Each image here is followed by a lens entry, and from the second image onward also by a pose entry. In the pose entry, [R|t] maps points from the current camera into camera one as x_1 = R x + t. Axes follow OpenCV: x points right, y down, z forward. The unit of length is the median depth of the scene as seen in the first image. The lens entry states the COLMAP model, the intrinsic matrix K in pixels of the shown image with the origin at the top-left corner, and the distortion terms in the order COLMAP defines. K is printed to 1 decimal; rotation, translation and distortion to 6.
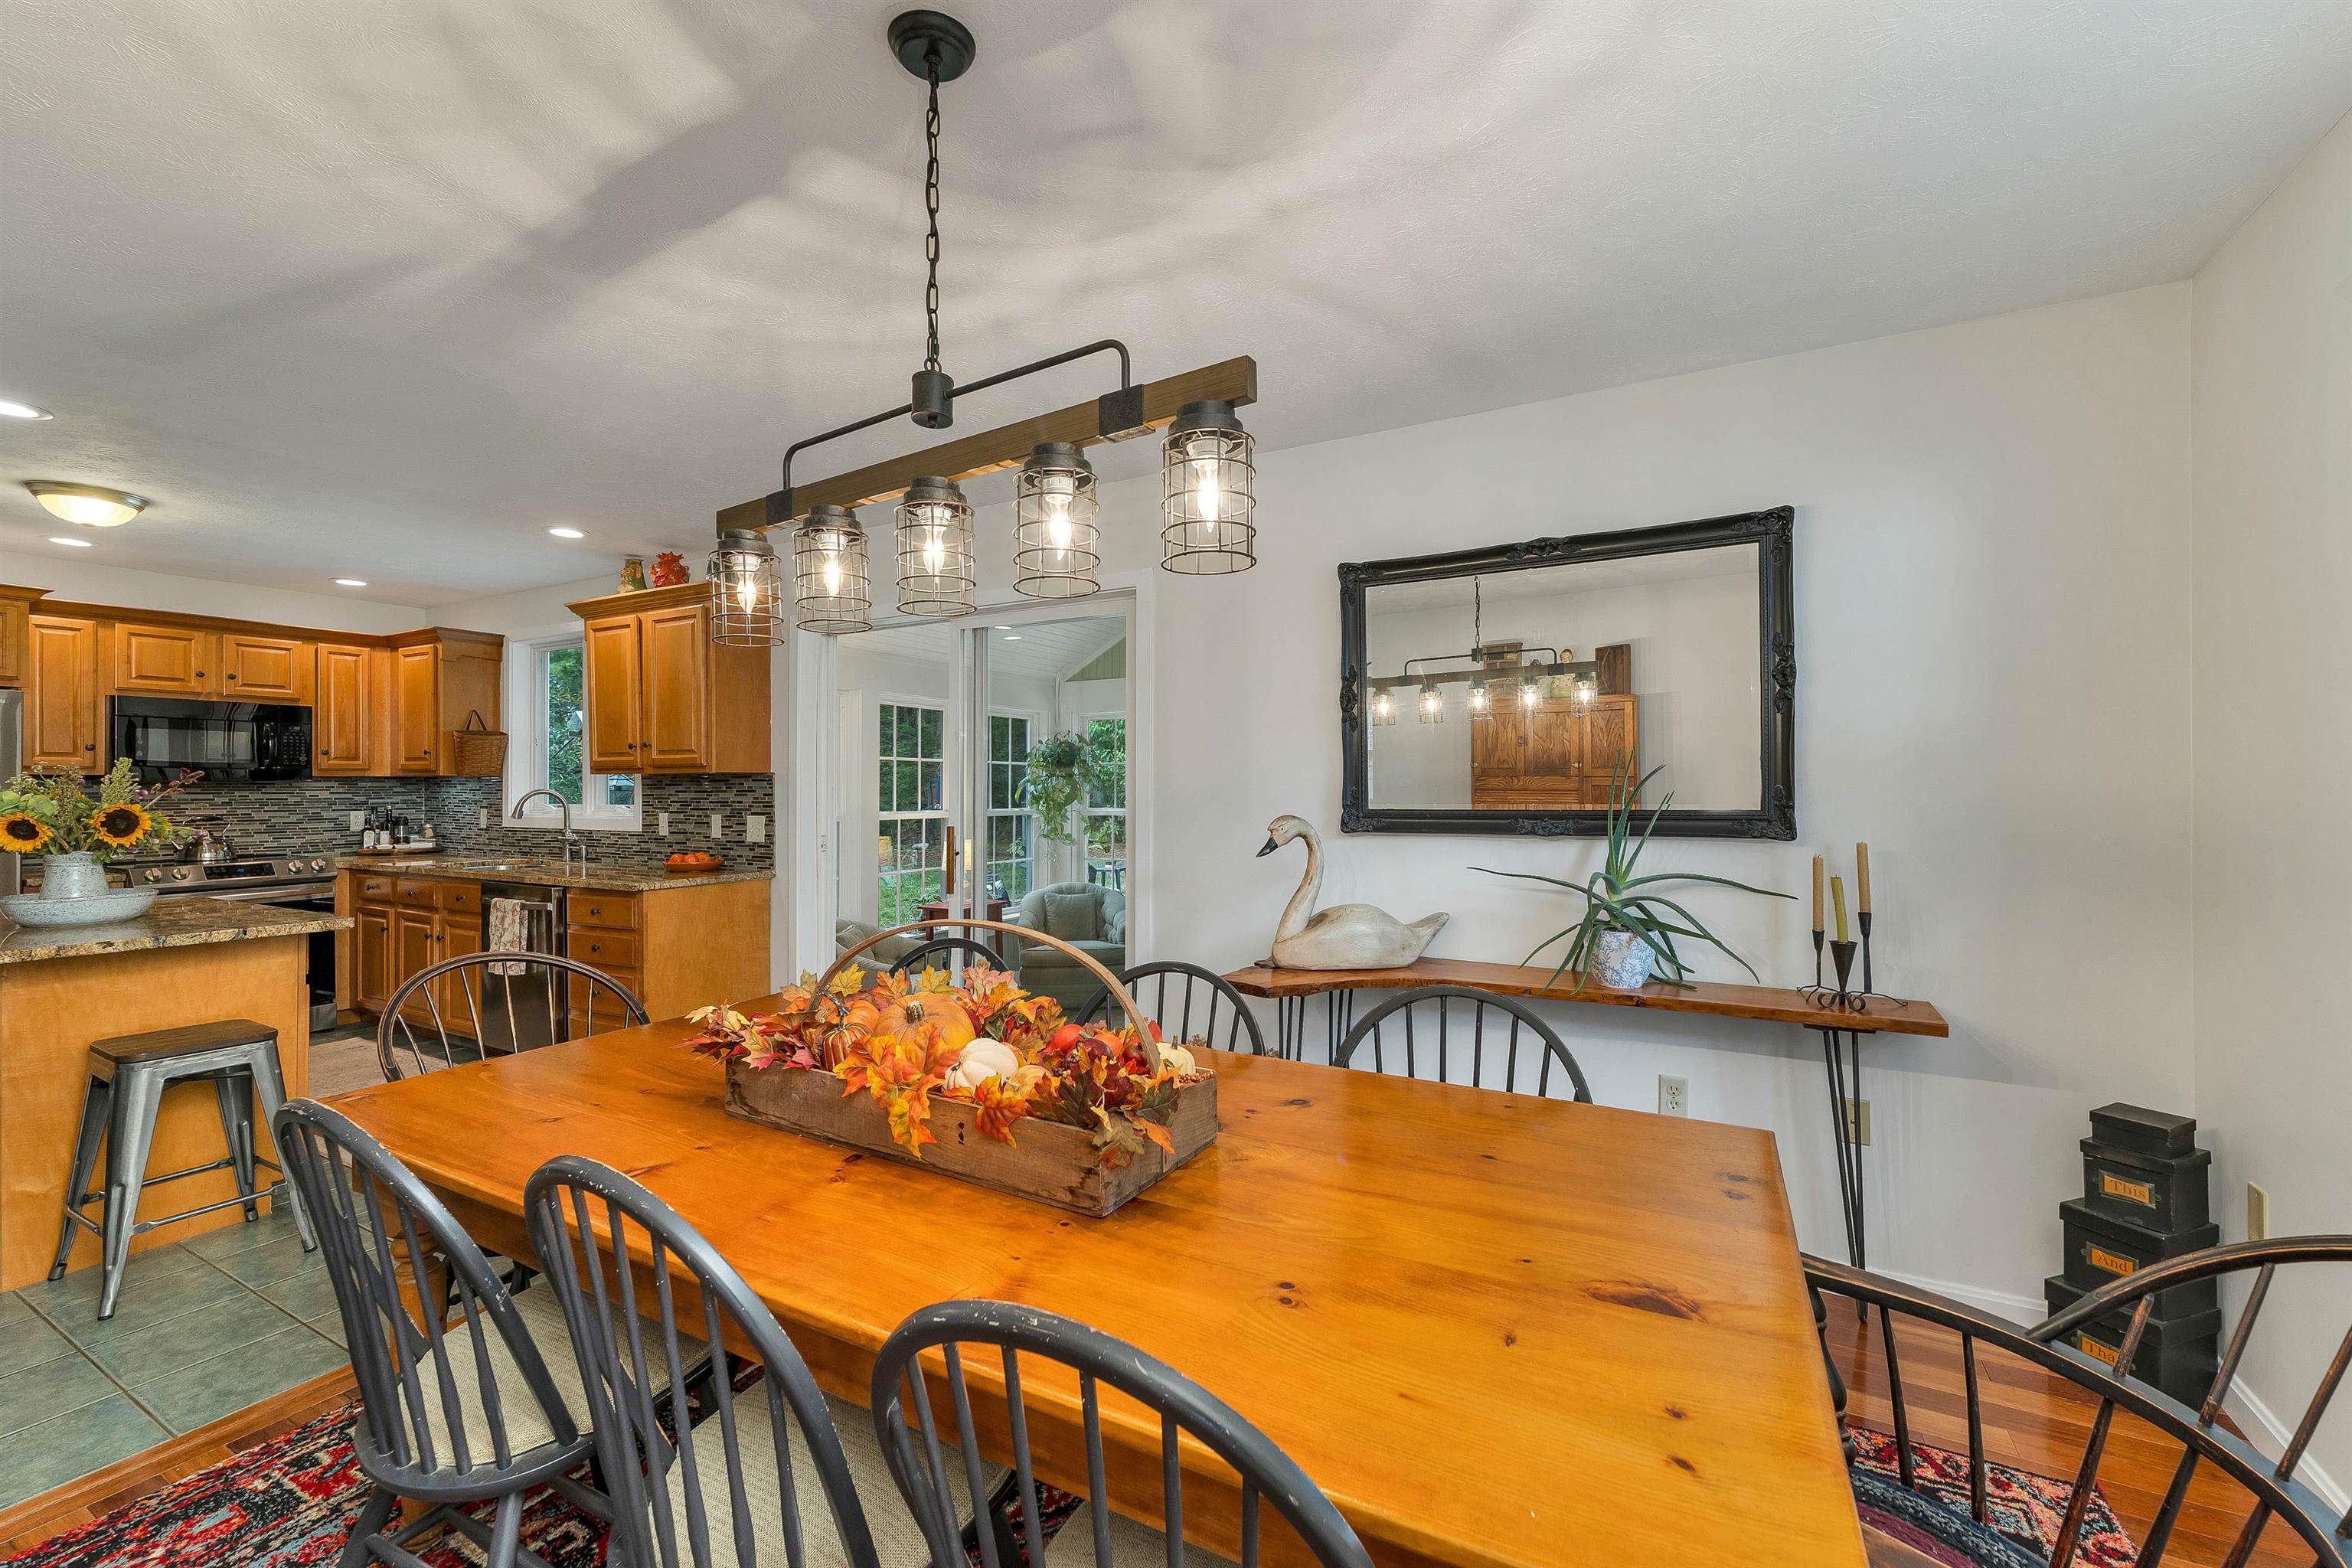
lens RADIAL K [[980.2, 0, 1178.1], [0, 980.2, 782.2], [0, 0, 1]] dist [0.003521, -0.000258]
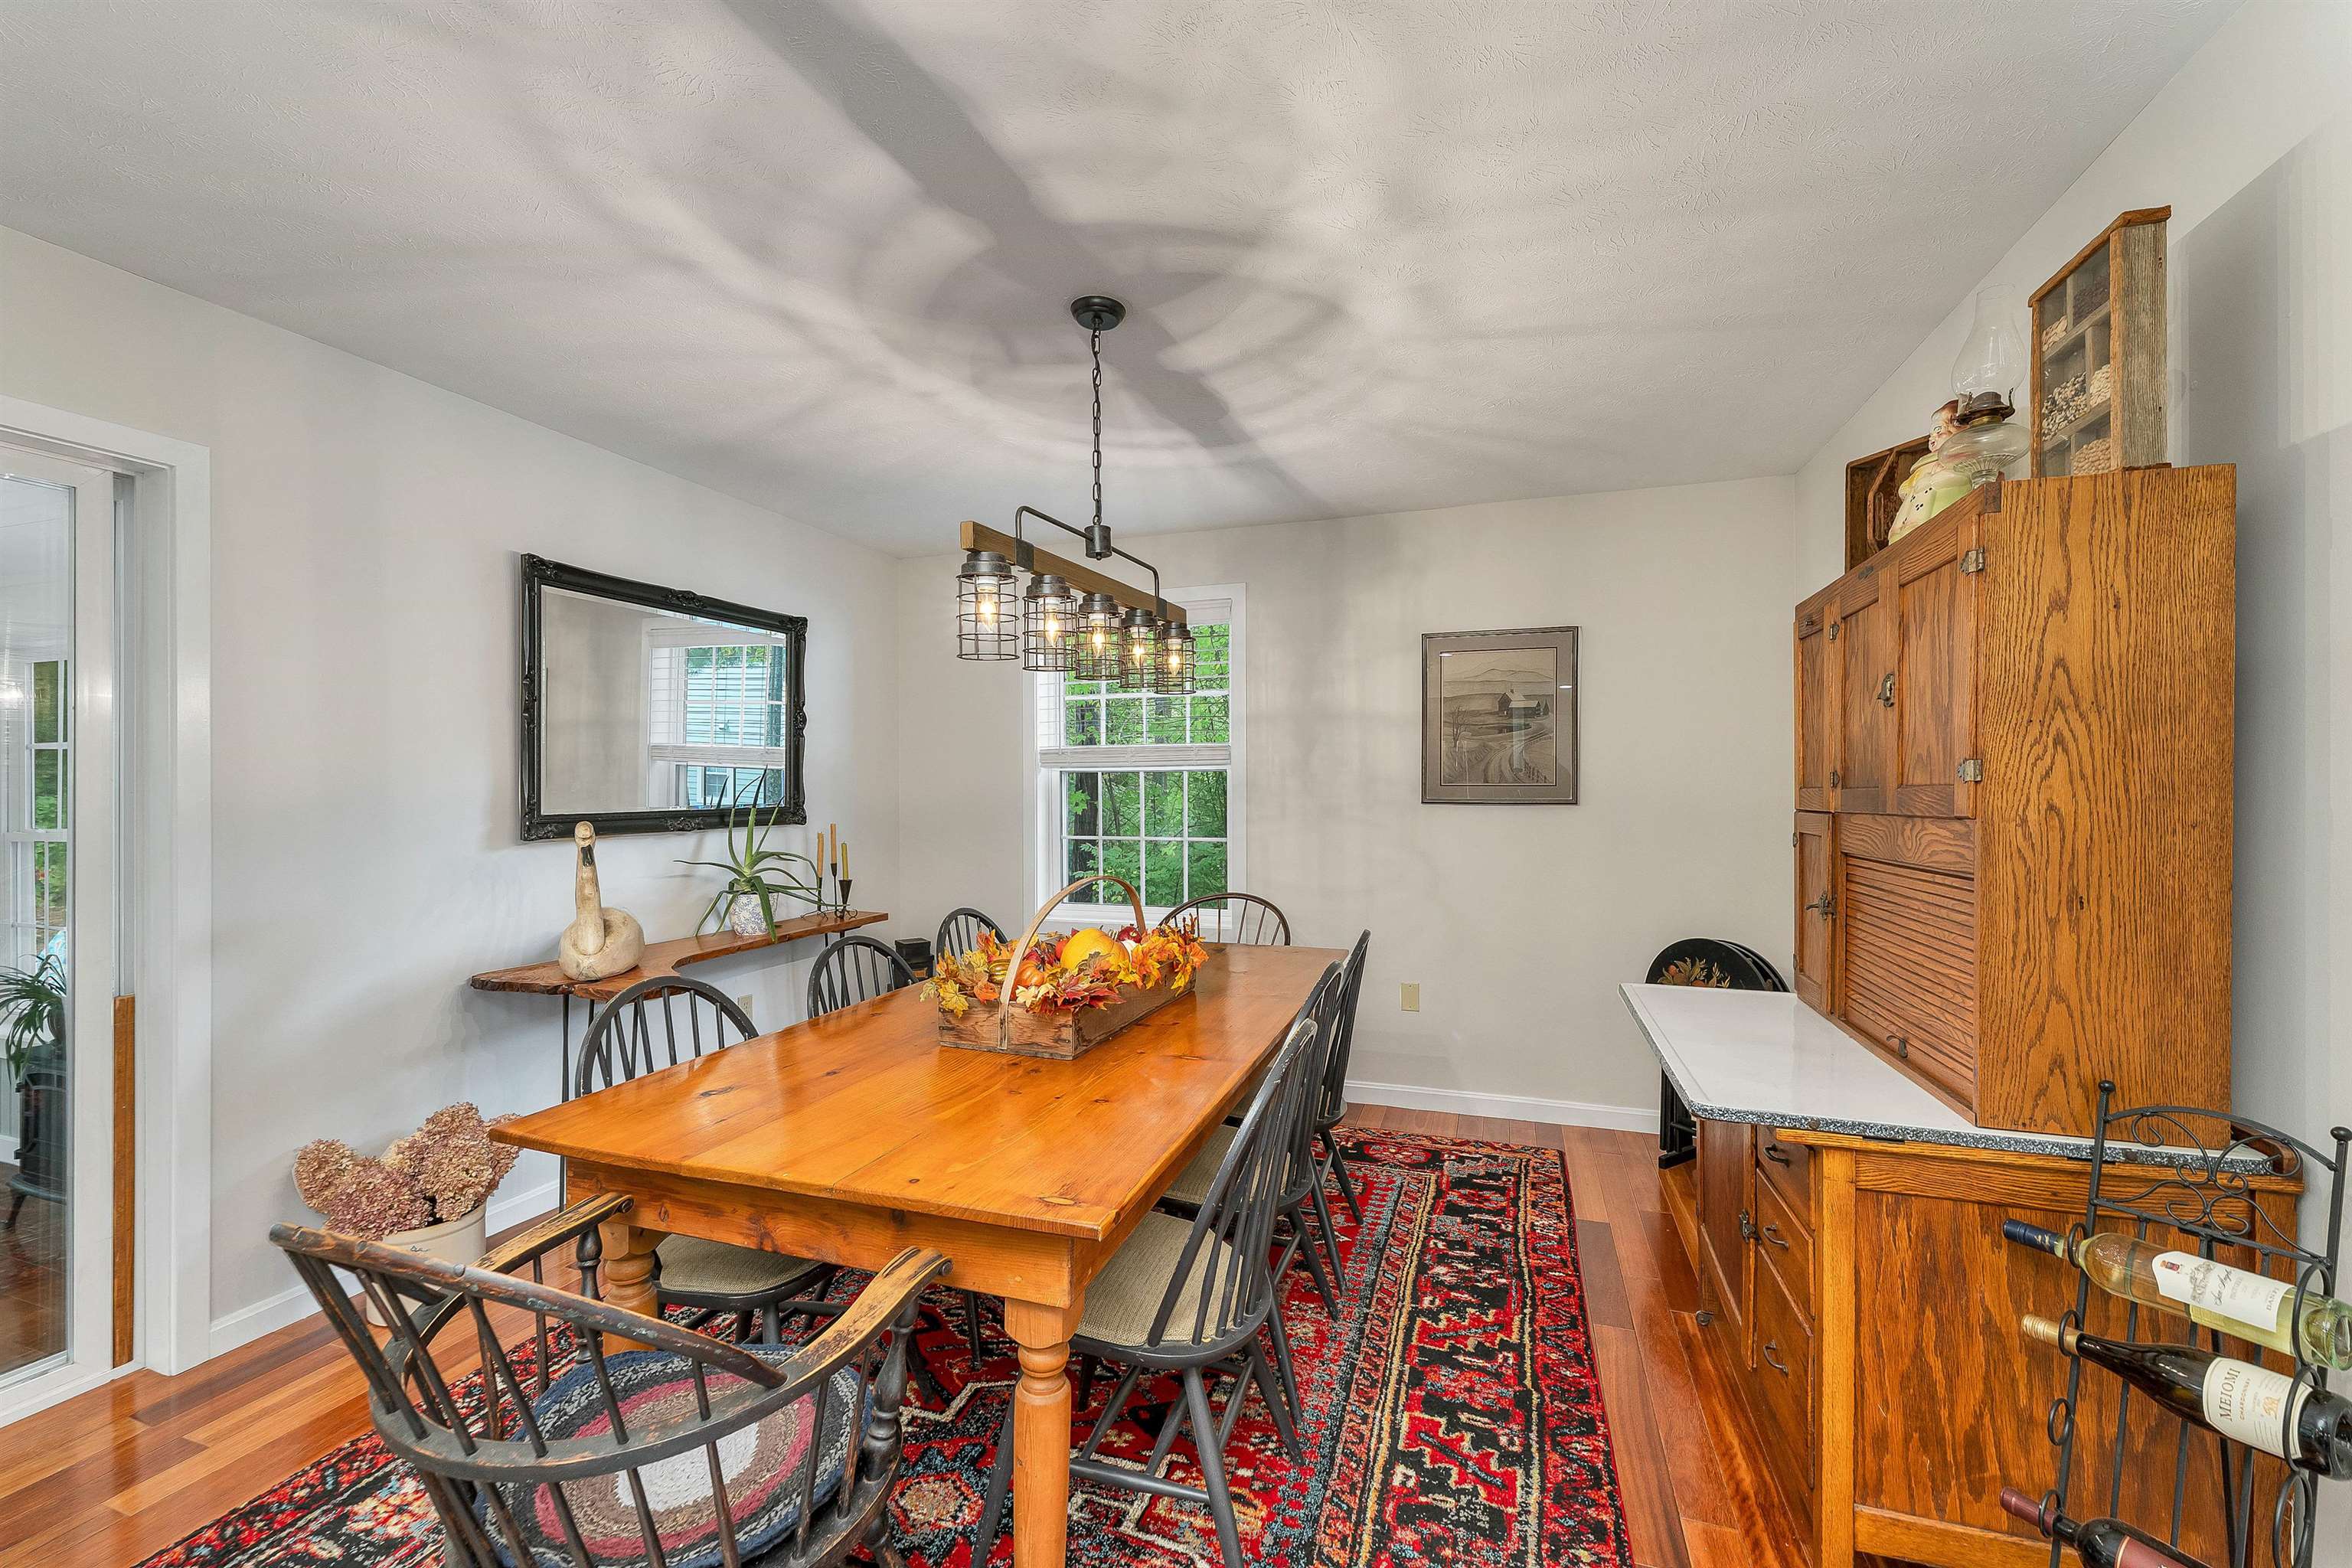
lens RADIAL K [[980.2, 0, 1166.2], [0, 980.2, 788.6], [0, 0, 1]] dist [0.003521, -0.000258]
pose [[-0.182328, -0.002274, 0.983235, -1.101549], [-0.005828, 0.999982, 0.001232, -0.004742], [-0.983220, -0.005506, -0.182338, 0.725130]]
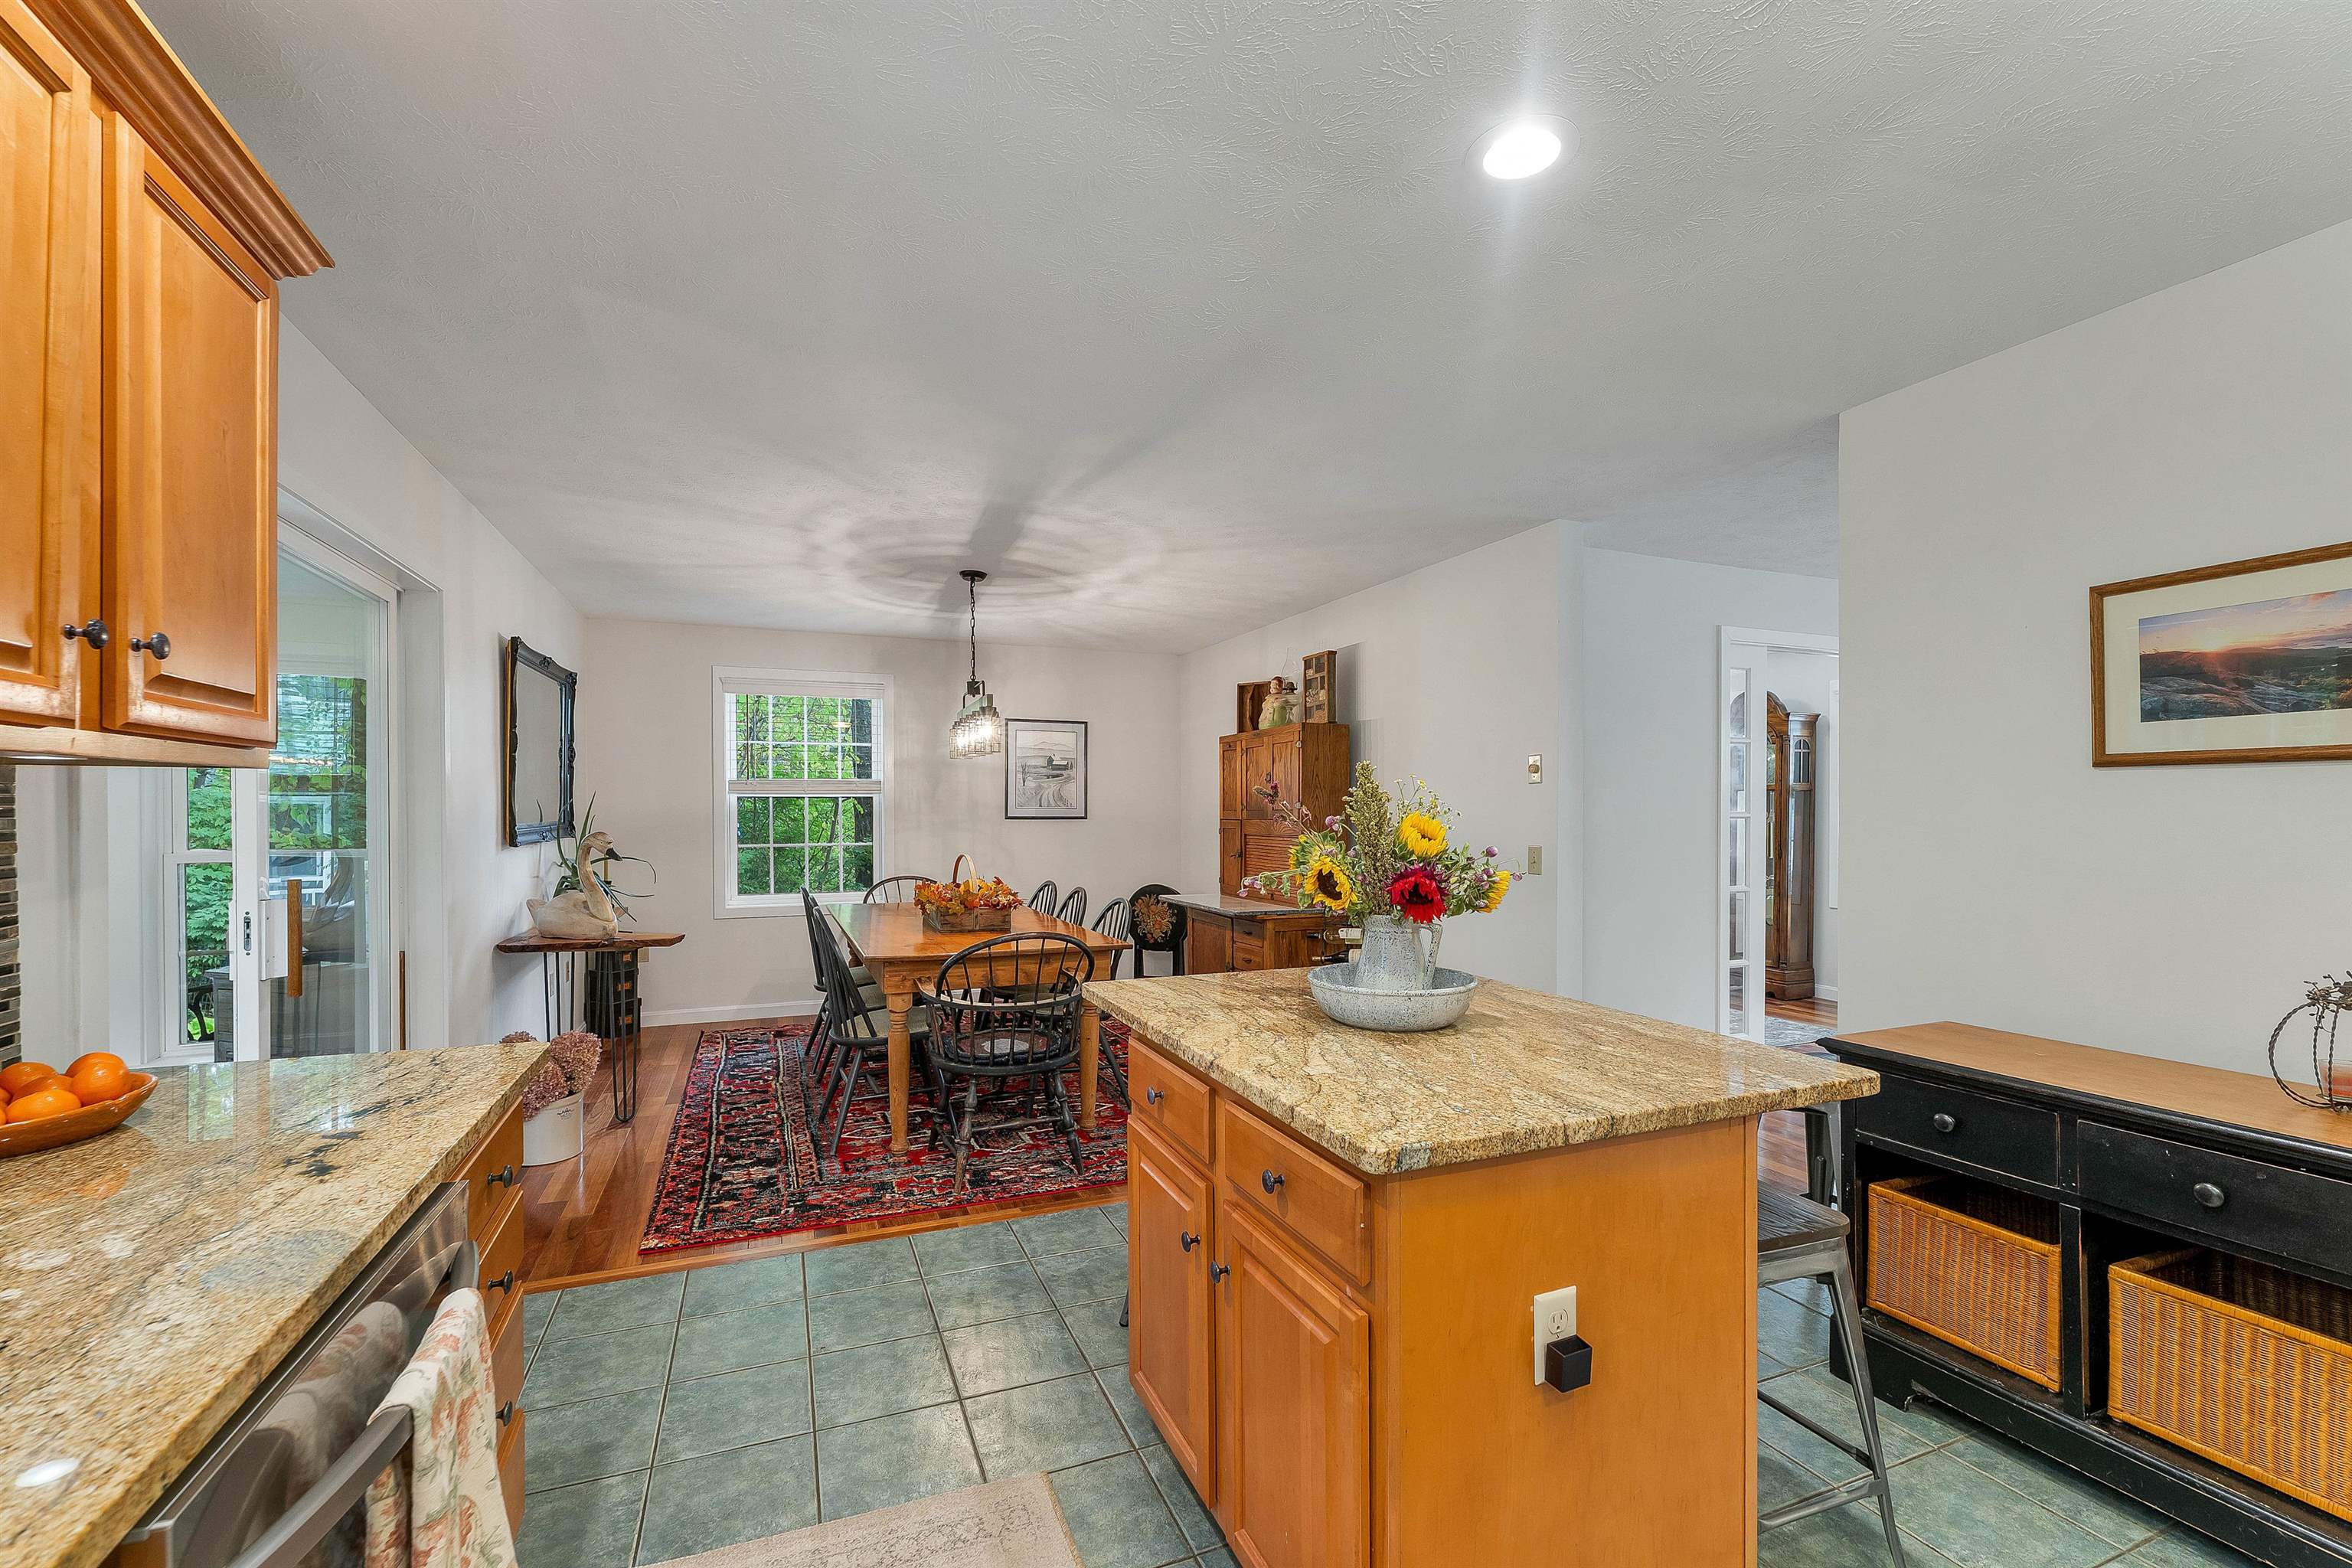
lens RADIAL K [[980.2, 0, 1183.3], [0, 980.2, 799.9], [0, 0, 1]] dist [0.003521, -0.000258]
pose [[-0.789741, 0.003482, 0.613430, -1.660211], [-0.006133, 0.999889, -0.013572, 0.000701], [-0.613410, -0.014481, -0.789632, 1.879082]]
